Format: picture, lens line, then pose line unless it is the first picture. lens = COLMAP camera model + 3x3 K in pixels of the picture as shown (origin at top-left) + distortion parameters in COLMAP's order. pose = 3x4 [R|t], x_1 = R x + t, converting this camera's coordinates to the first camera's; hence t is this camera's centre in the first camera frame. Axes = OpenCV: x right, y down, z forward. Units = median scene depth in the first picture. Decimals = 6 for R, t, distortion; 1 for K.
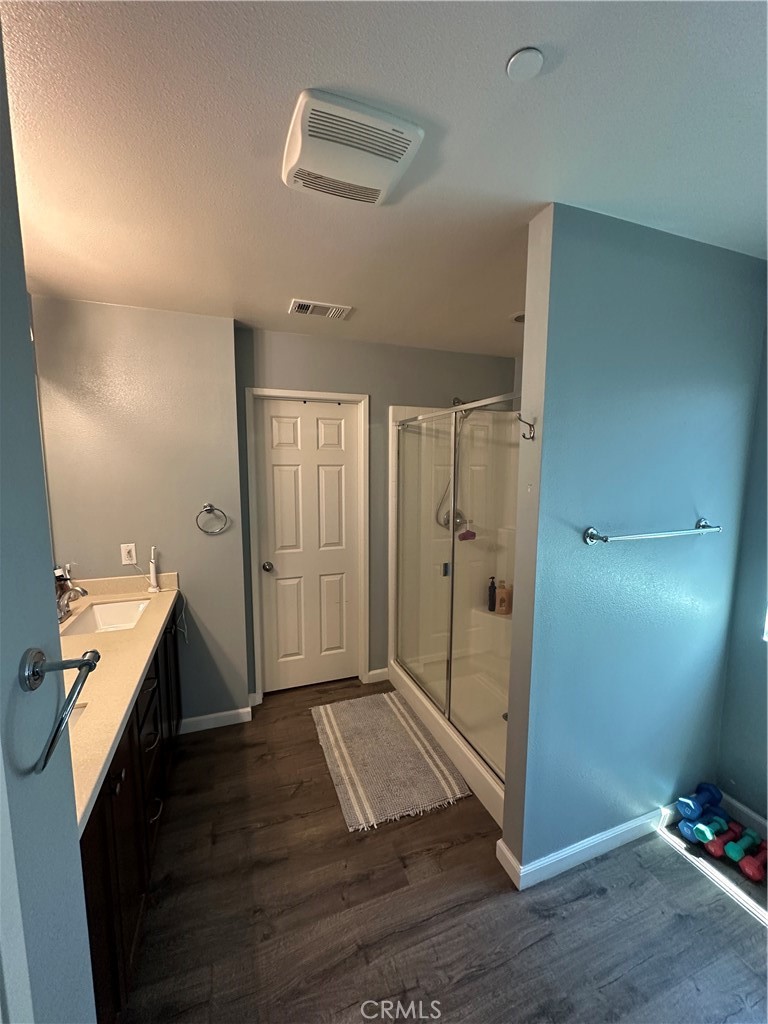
lens RADIAL K [[411.6, 0, 382.1], [0, 411.6, 511.5], [0, 0, 1]] dist [-0.000370, 0.000012]
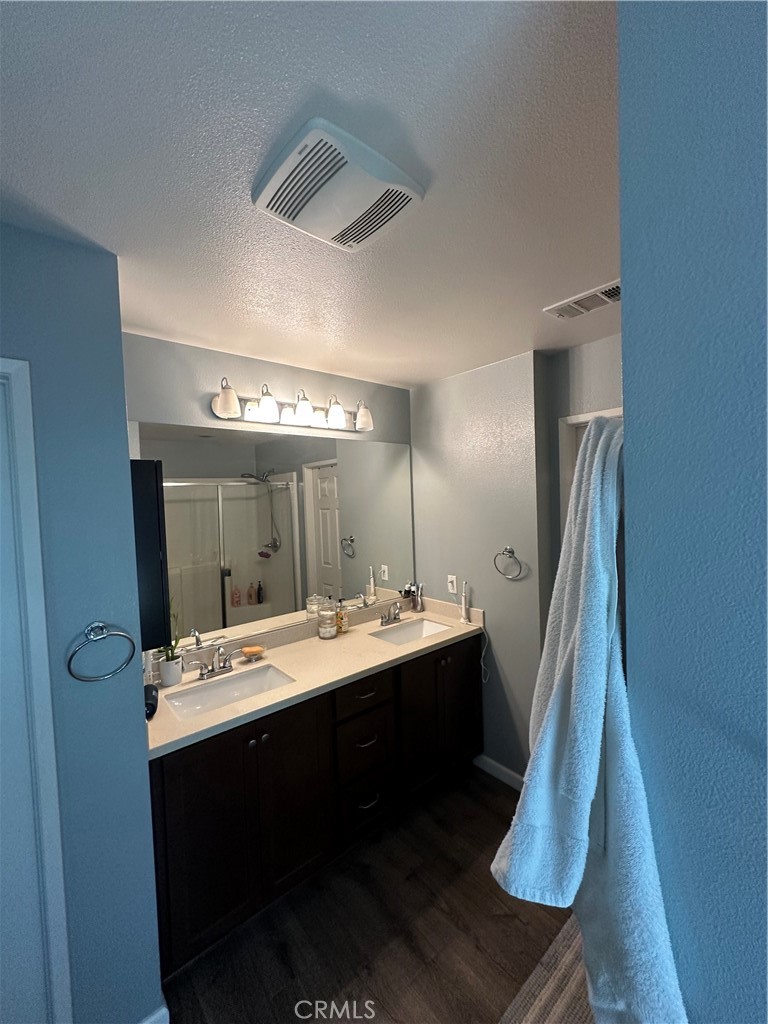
lens RADIAL K [[411.6, 0, 382.1], [0, 411.6, 511.5], [0, 0, 1]] dist [-0.000370, 0.000012]
pose [[0.344816, 0.019042, -0.938477, 0.414002], [-0.072101, 0.997378, -0.006254, -0.081736], [0.935897, 0.069821, 0.345285, 0.411967]]
